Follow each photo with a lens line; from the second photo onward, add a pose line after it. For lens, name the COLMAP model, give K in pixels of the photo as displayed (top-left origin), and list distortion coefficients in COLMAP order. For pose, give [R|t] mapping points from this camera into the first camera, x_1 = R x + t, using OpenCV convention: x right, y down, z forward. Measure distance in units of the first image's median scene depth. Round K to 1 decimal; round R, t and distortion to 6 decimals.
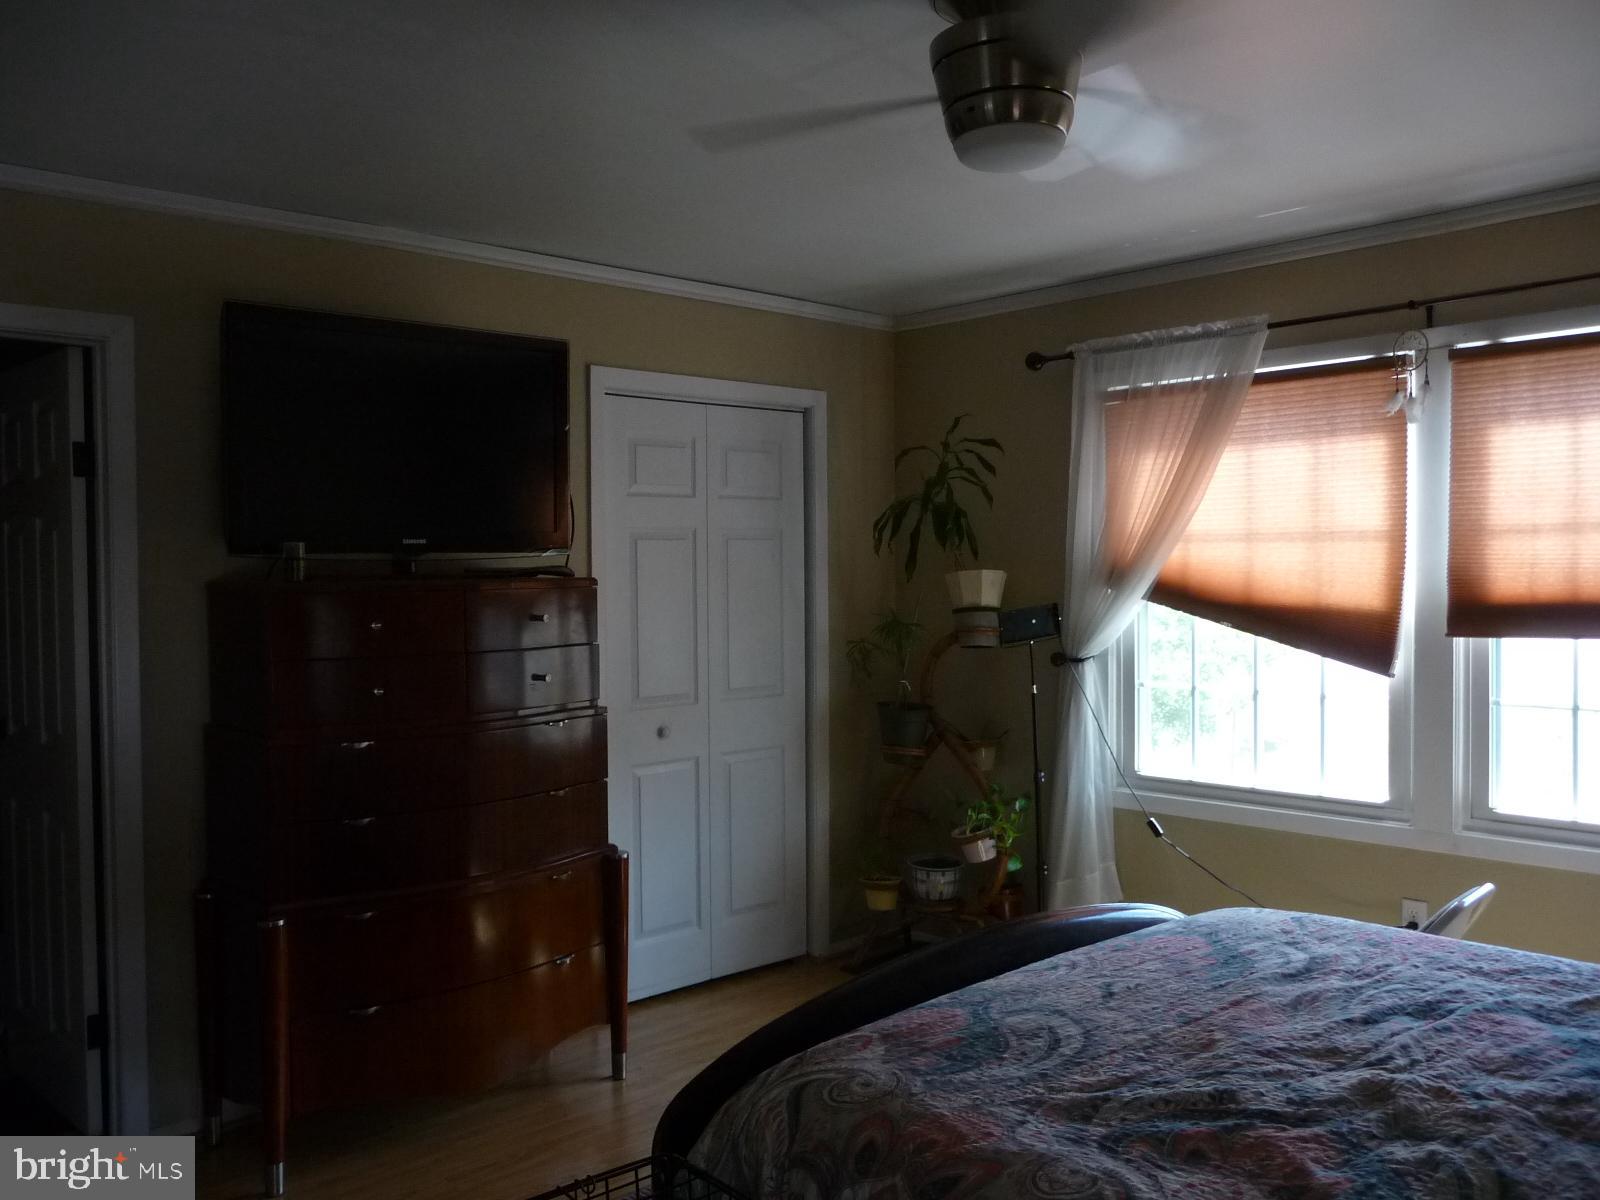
lens RADIAL K [[1344.3, 0, 776.1], [0, 1344.3, 609.2], [0, 0, 1]] dist [-0.046387, 0.044171]
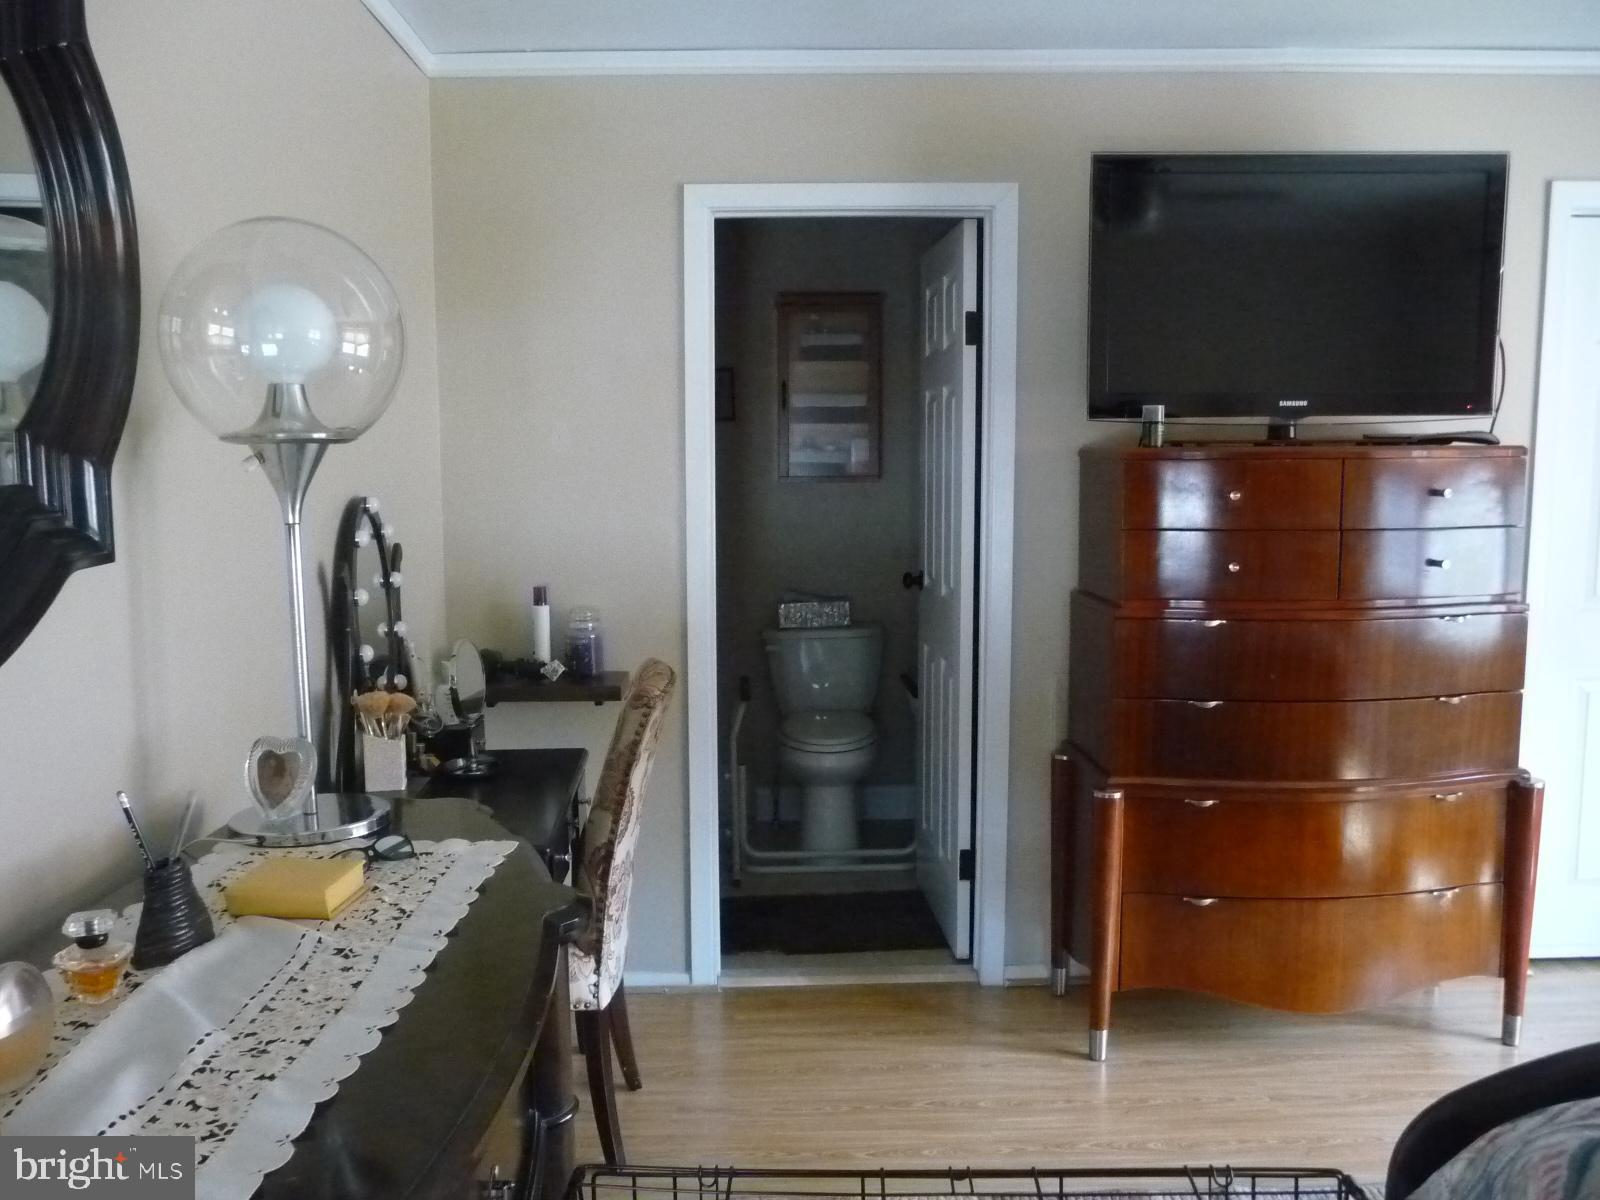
lens RADIAL K [[1344.3, 0, 777.7], [0, 1344.3, 605.8], [0, 0, 1]] dist [-0.046387, 0.044171]
pose [[0.750214, 0.081283, -0.656180, 0.057223], [-0.019309, 0.994685, 0.101138, 0.000487], [0.660914, -0.063205, 0.747796, 0.077085]]
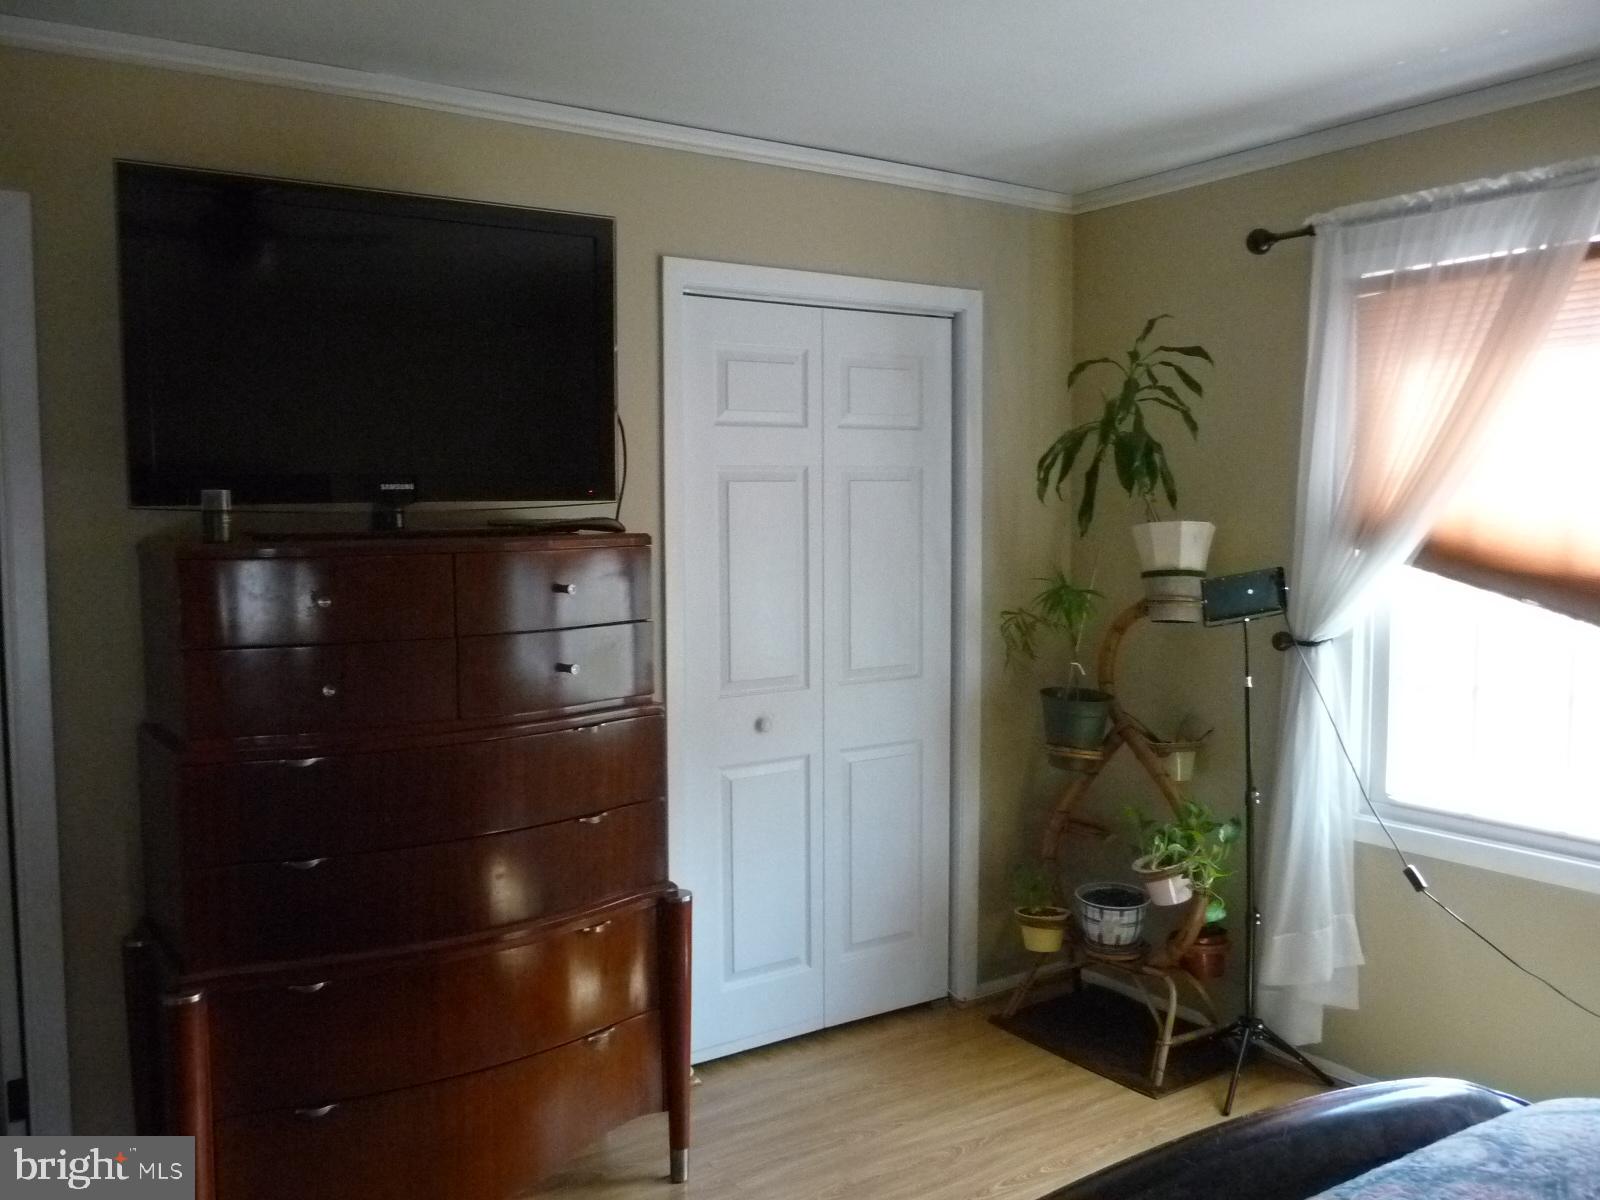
lens RADIAL K [[1344.3, 0, 778.2], [0, 1344.3, 610.3], [0, 0, 1]] dist [-0.046387, 0.044171]
pose [[0.988438, 0.014455, -0.150935, 0.046857], [-0.006889, 0.998699, 0.050527, -0.017203], [0.151469, -0.048903, 0.987252, 0.234969]]
